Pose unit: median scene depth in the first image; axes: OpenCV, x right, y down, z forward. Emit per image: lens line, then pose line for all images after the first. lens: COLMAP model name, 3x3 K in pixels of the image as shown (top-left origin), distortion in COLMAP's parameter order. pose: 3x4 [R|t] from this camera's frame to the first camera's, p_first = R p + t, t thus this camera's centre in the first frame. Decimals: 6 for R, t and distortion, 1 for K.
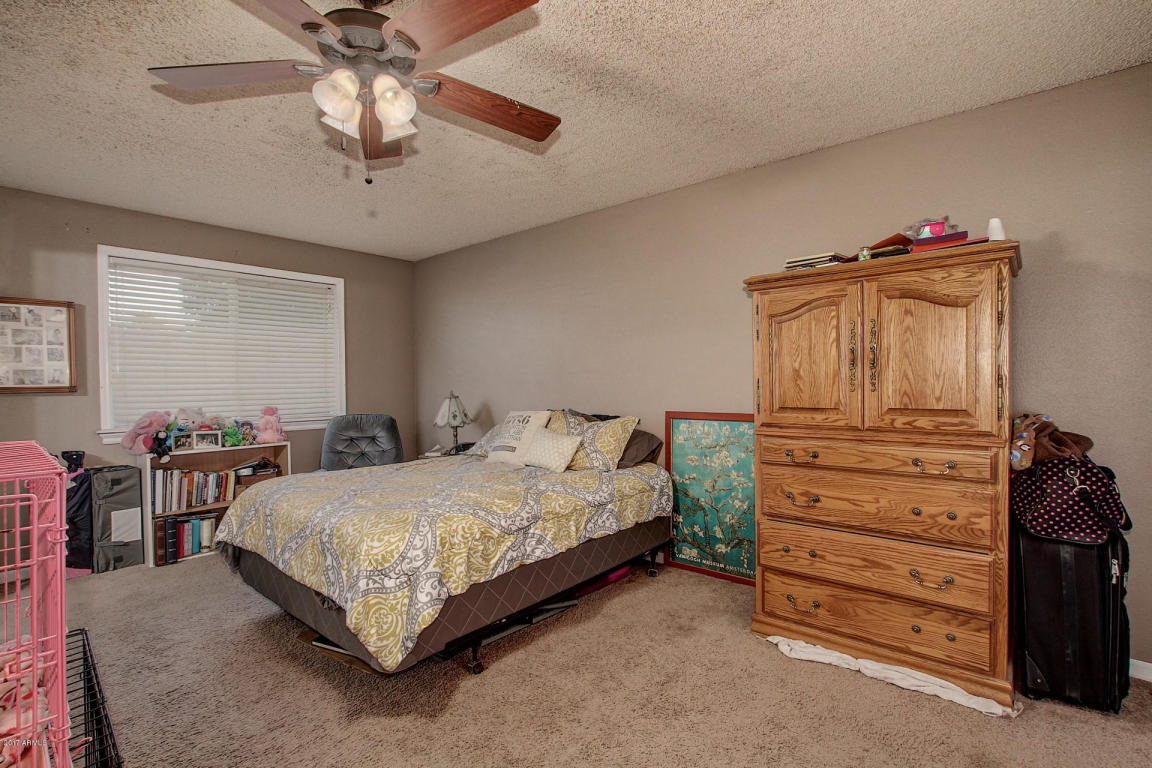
lens RADIAL K [[548.1, 0, 577.9], [0, 548.1, 387.7], [0, 0, 1]] dist [-0.015014, 0.000960]
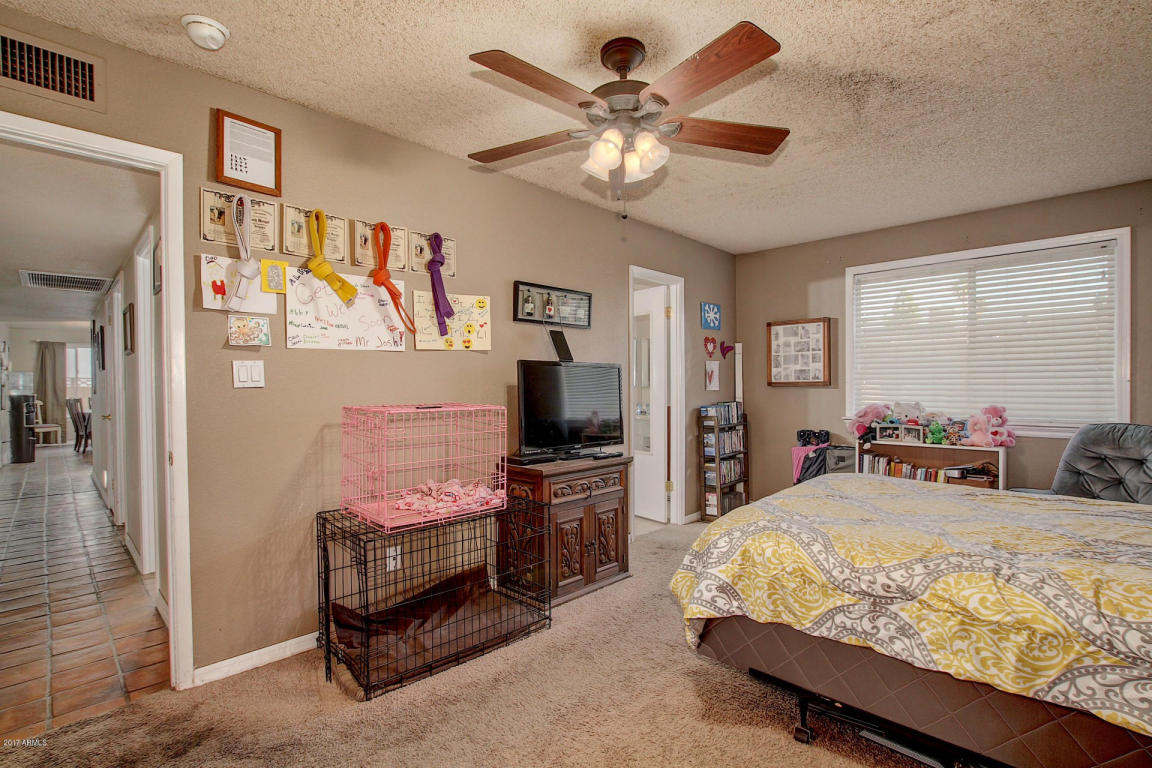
lens RADIAL K [[548.1, 0, 577.9], [0, 548.1, 387.7], [0, 0, 1]] dist [-0.015014, 0.000960]
pose [[-0.087590, 0.015682, -0.996033, 0.572220], [-0.003788, 0.999864, 0.016076, -0.008298], [0.996149, 0.005181, -0.087519, 0.667473]]
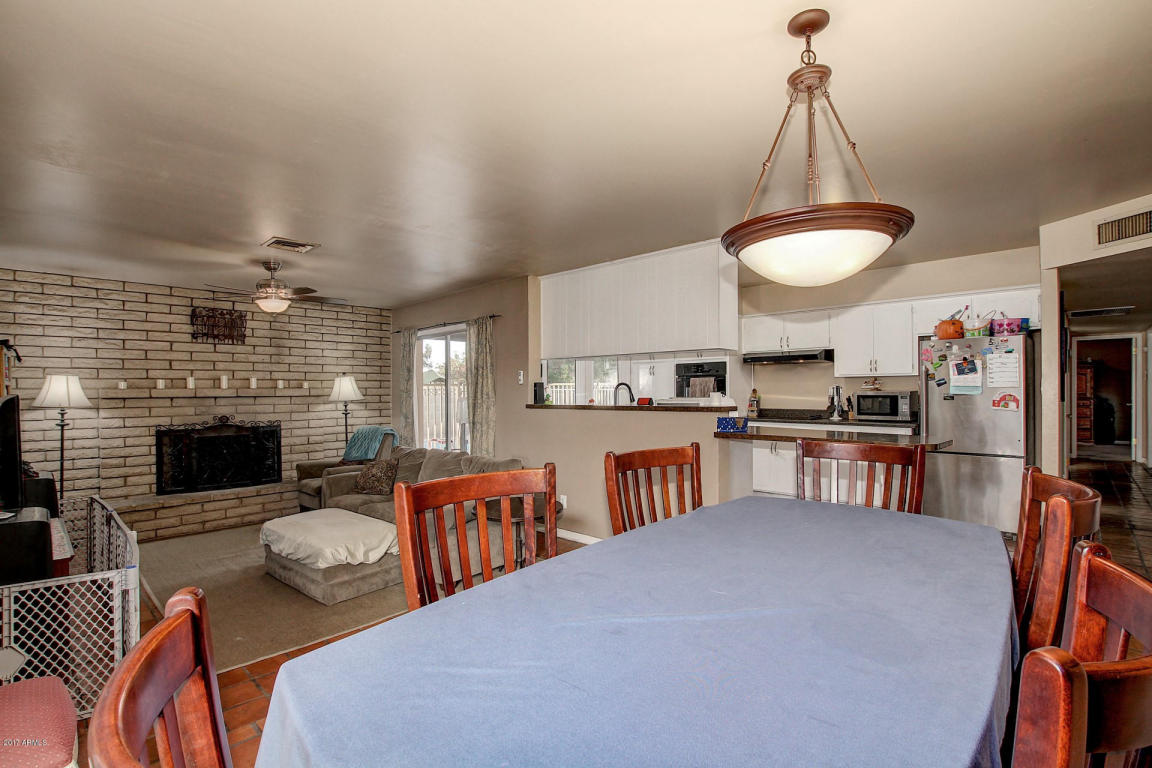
lens RADIAL K [[548.1, 0, 577.9], [0, 548.1, 387.7], [0, 0, 1]] dist [-0.015014, 0.000960]
pose [[0.998643, -0.001759, -0.052042, -1.456191], [0.000938, 0.999875, -0.015798, 0.021733], [0.052063, 0.015728, 0.998520, -1.674218]]
